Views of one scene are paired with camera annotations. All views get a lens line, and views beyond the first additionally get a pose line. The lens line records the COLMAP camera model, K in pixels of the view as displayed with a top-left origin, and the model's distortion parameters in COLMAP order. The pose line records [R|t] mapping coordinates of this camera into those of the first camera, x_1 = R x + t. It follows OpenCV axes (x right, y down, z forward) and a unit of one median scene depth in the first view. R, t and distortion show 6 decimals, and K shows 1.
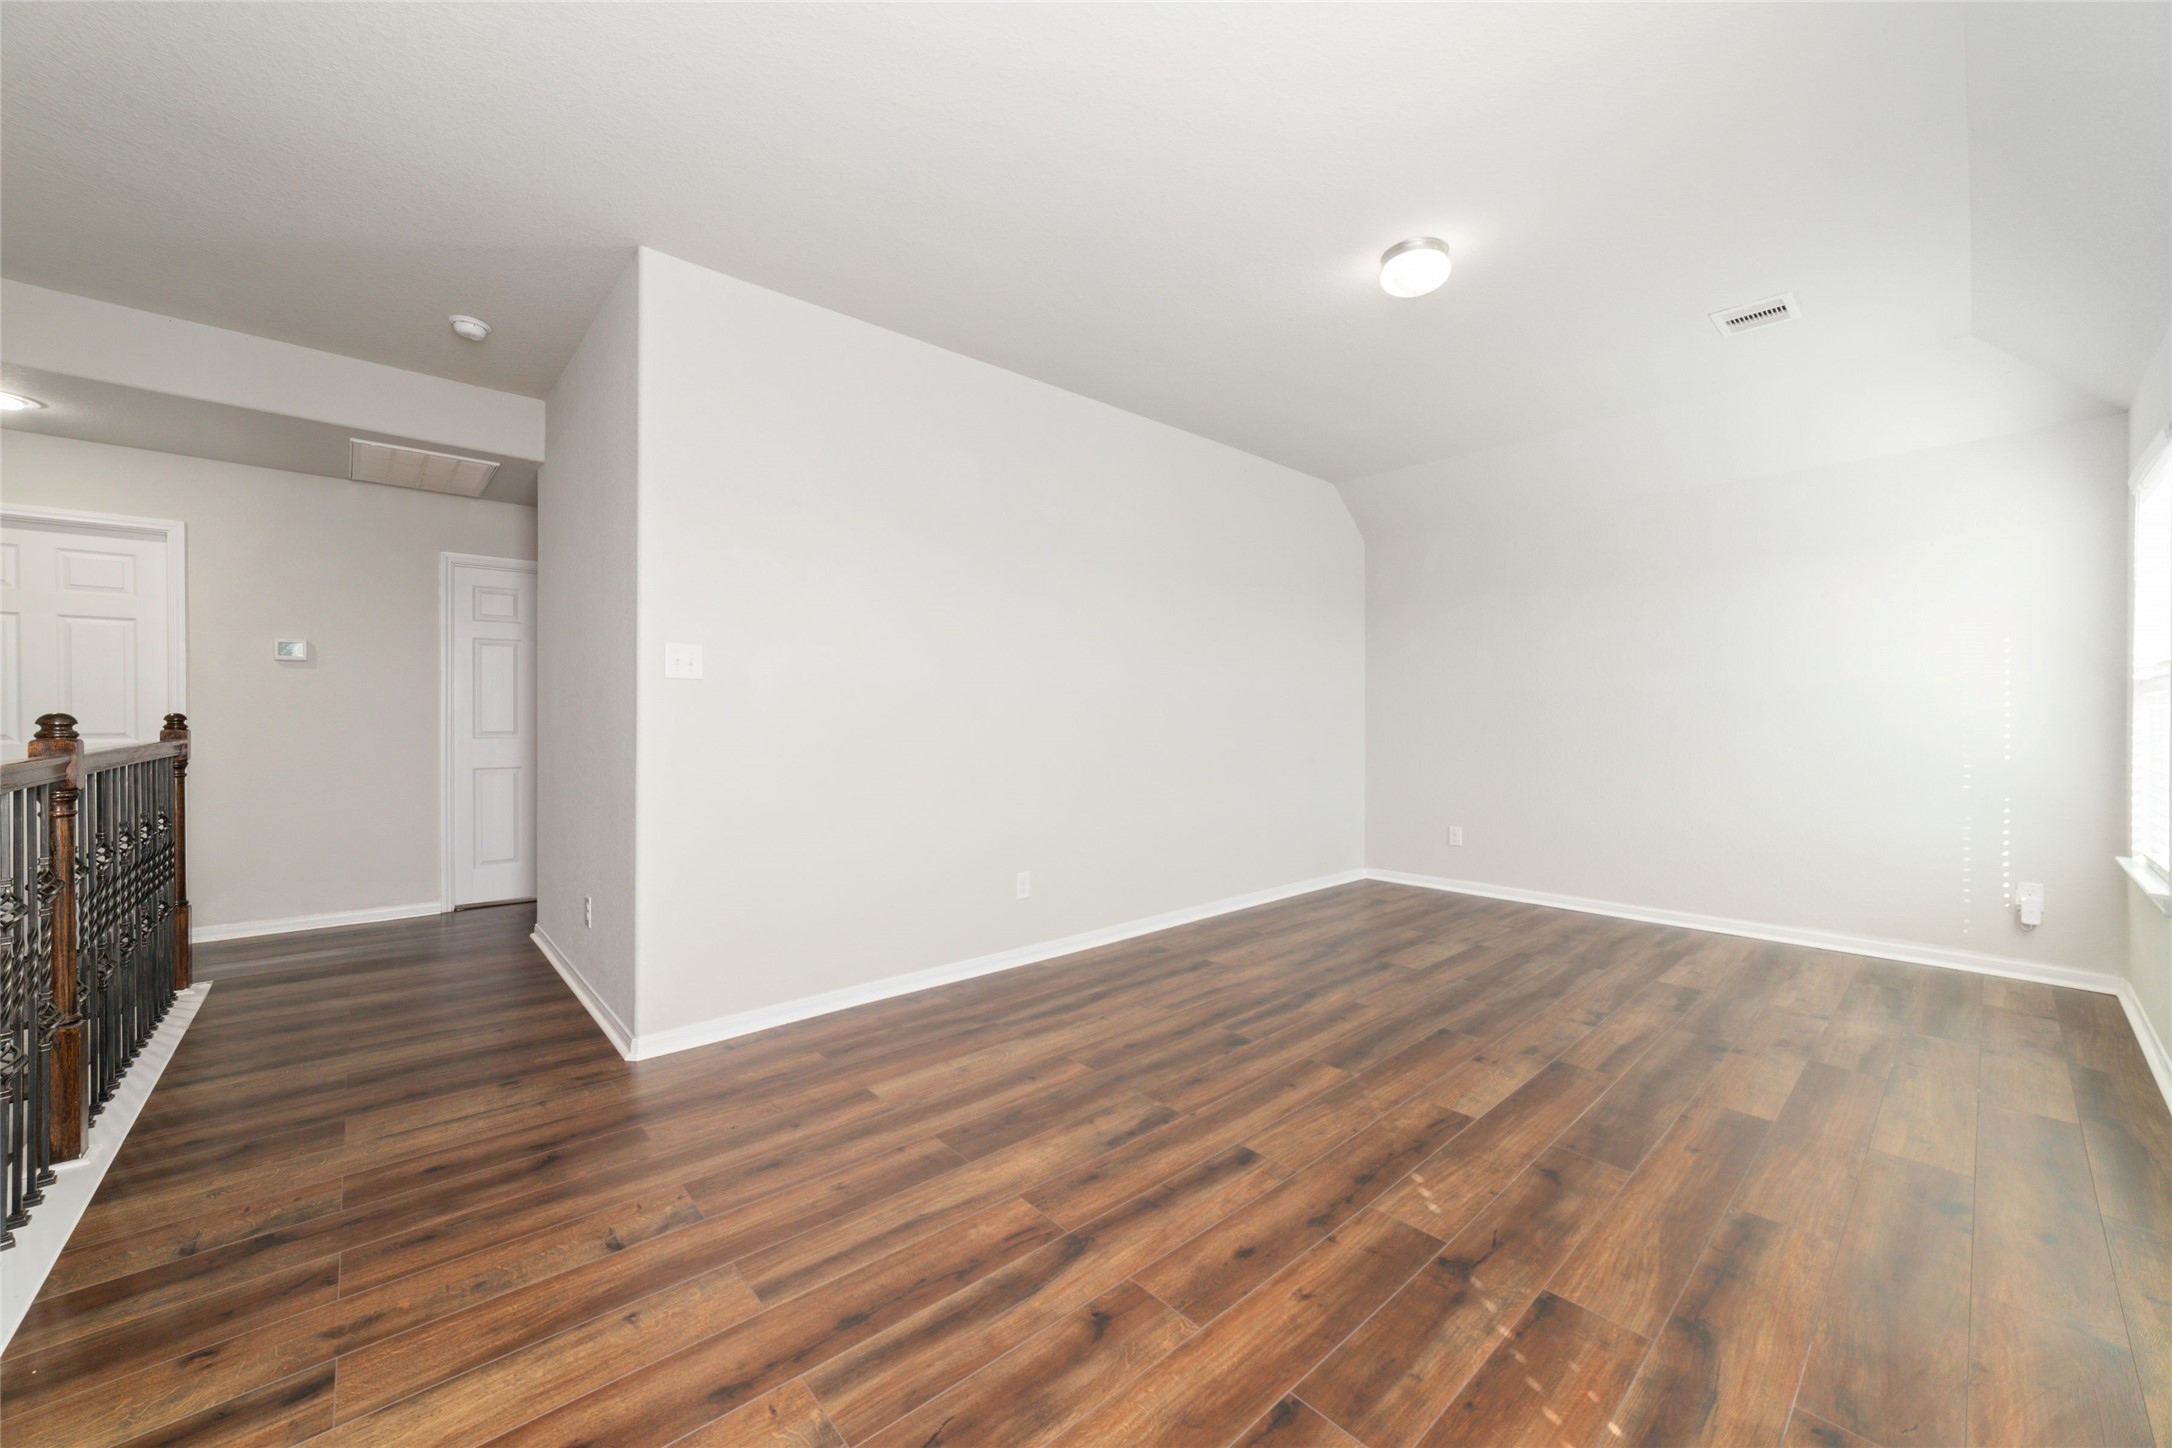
lens RADIAL K [[822.4, 0, 1088.6], [0, 822.4, 719.7], [0, 0, 1]] dist [-0.027356, 0.009520]
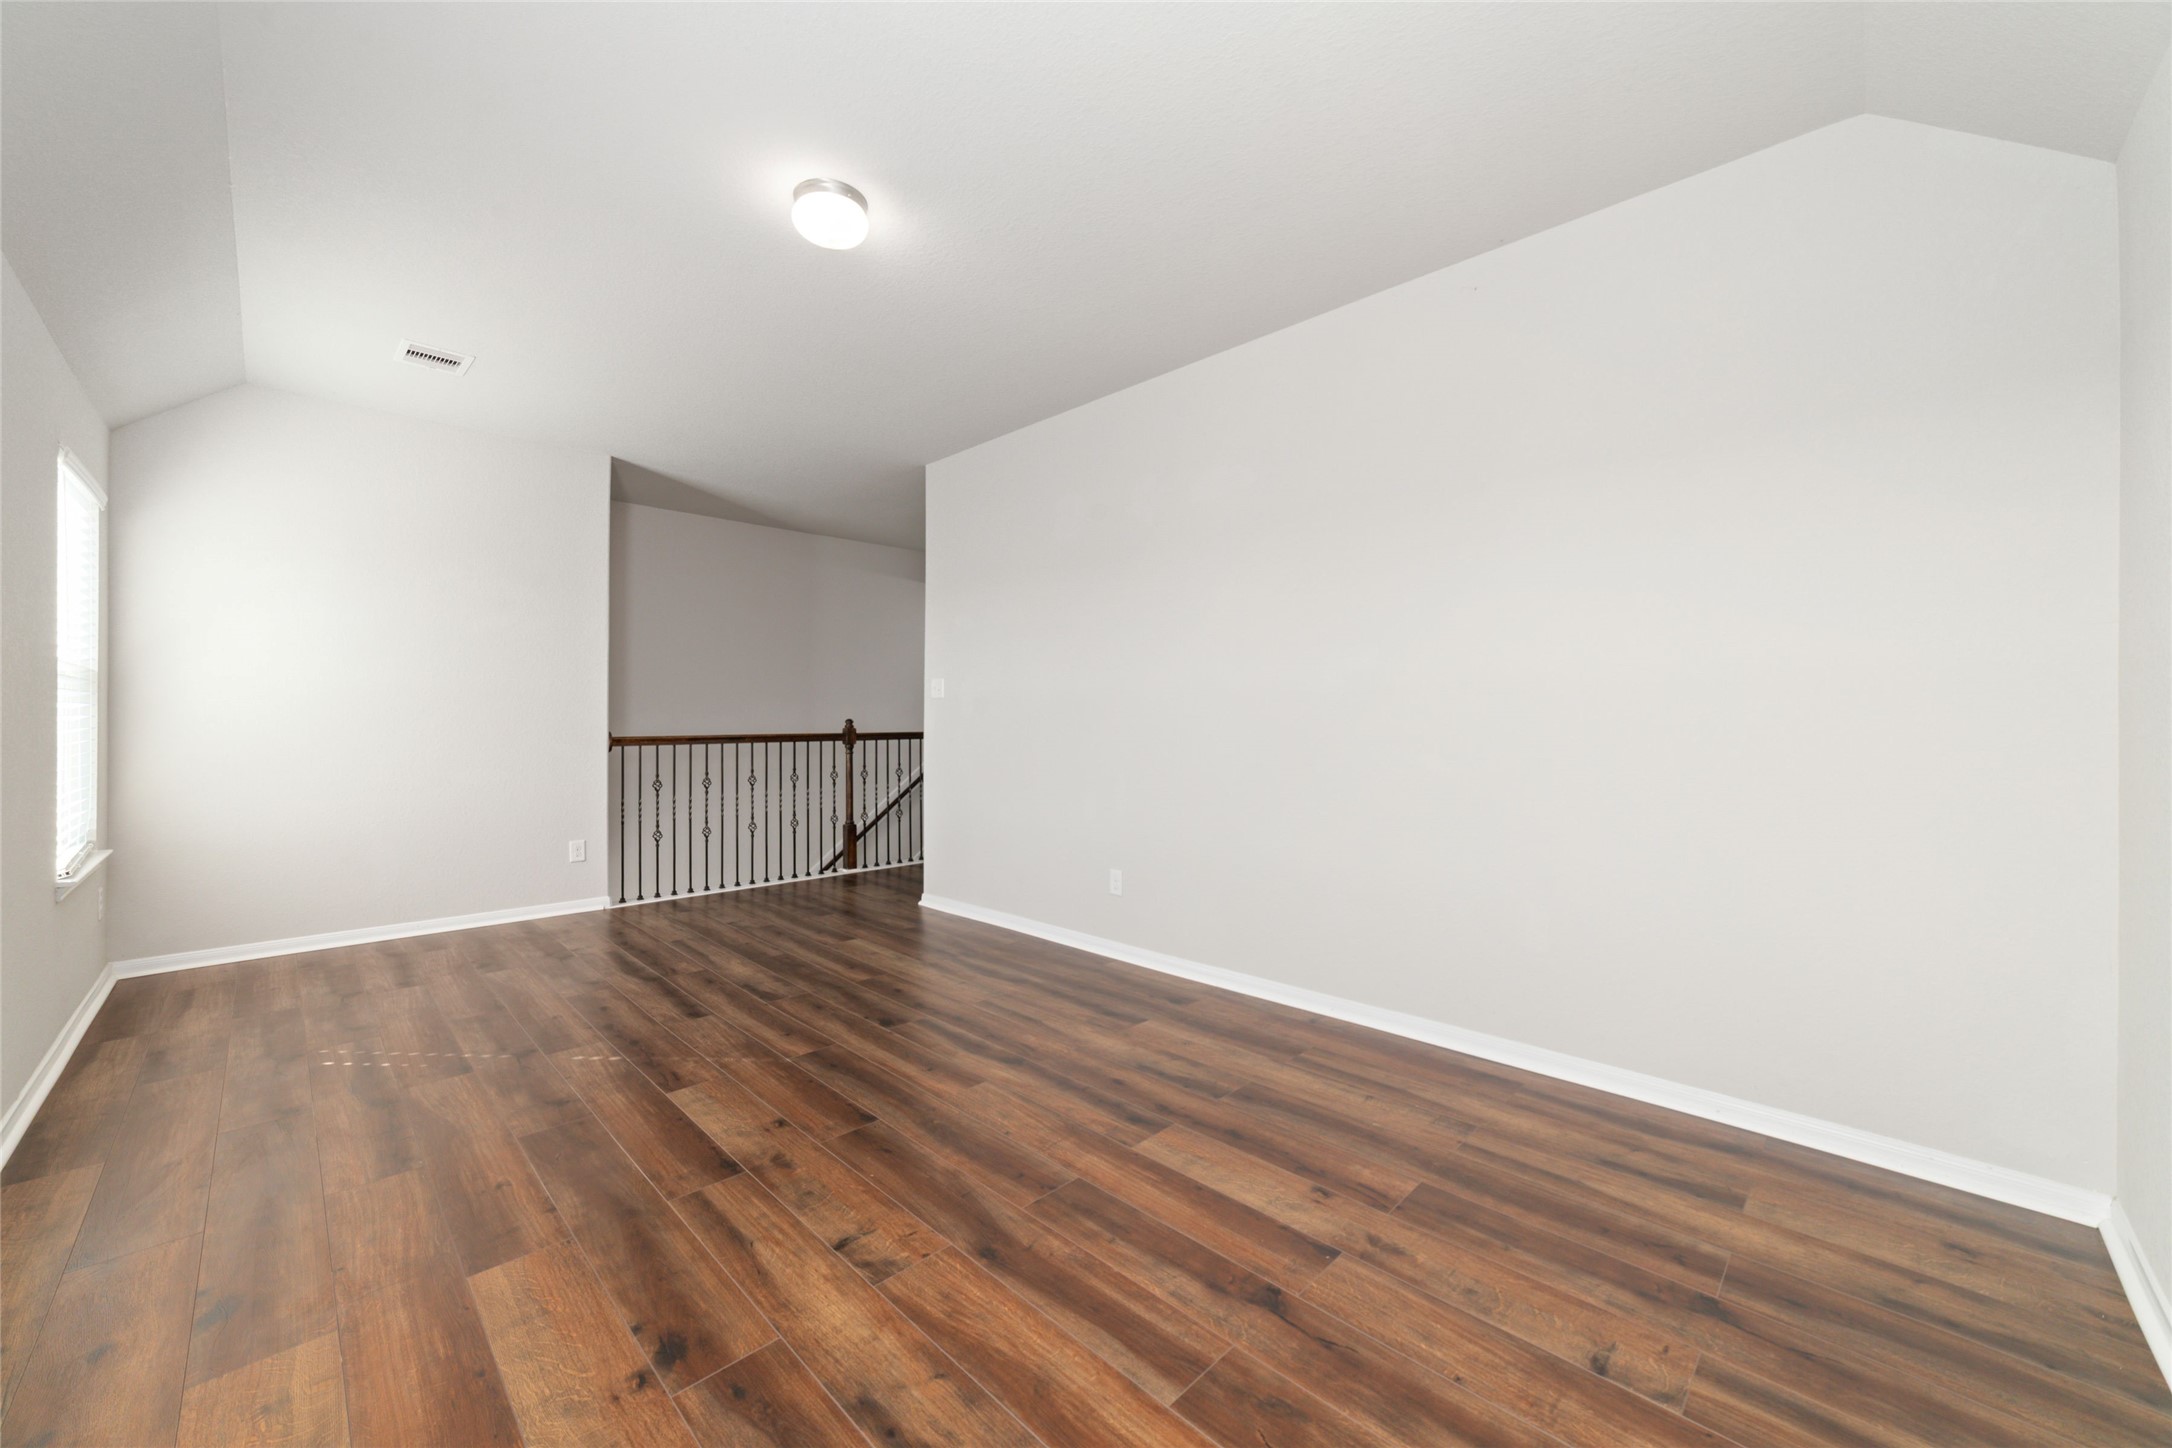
lens RADIAL K [[822.4, 0, 1088.6], [0, 822.4, 719.7], [0, 0, 1]] dist [-0.027356, 0.009520]
pose [[0.064289, -0.001464, -0.997930, 1.280419], [-0.006278, 0.999979, -0.001871, -0.002768], [0.997912, 0.006385, 0.064279, 1.200247]]
